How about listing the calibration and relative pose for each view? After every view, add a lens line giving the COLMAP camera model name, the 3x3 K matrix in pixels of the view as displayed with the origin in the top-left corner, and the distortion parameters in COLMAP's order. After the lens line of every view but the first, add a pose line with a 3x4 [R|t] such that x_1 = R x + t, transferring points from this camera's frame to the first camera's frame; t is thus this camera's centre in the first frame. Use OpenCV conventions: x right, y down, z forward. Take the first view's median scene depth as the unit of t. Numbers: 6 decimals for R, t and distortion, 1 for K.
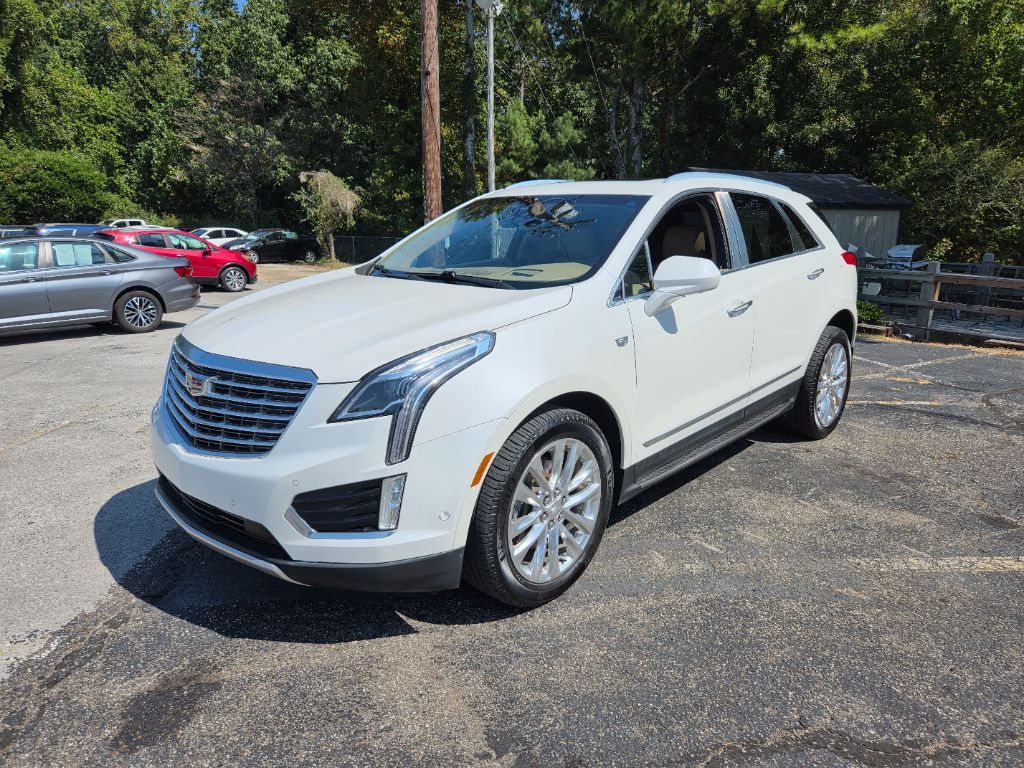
lens RADIAL K [[708.9, 0, 512.0], [0, 708.9, 384.0], [0, 0, 1]] dist [0.036695, -0.029322]
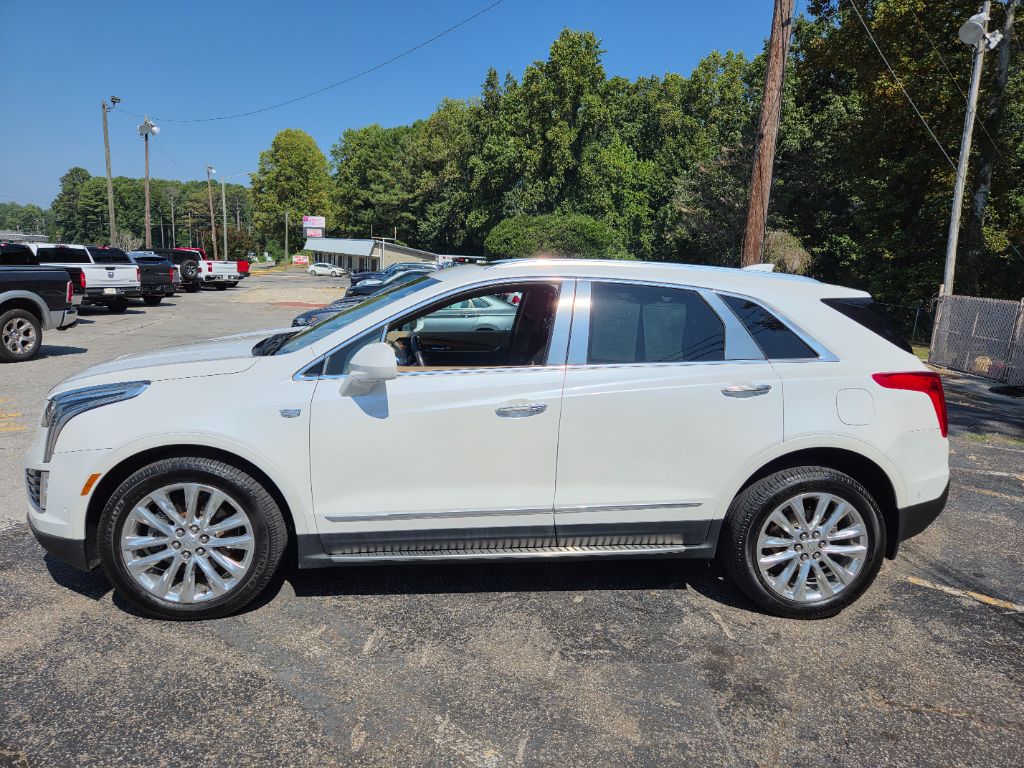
lens RADIAL K [[708.9, 0, 512.0], [0, 708.9, 384.0], [0, 0, 1]] dist [0.036695, -0.029322]
pose [[0.735904, 0.142819, -0.661852, 0.134434], [-0.190625, 0.981663, -0.000123, -0.020307], [0.649699, 0.126256, 0.749634, 0.048776]]
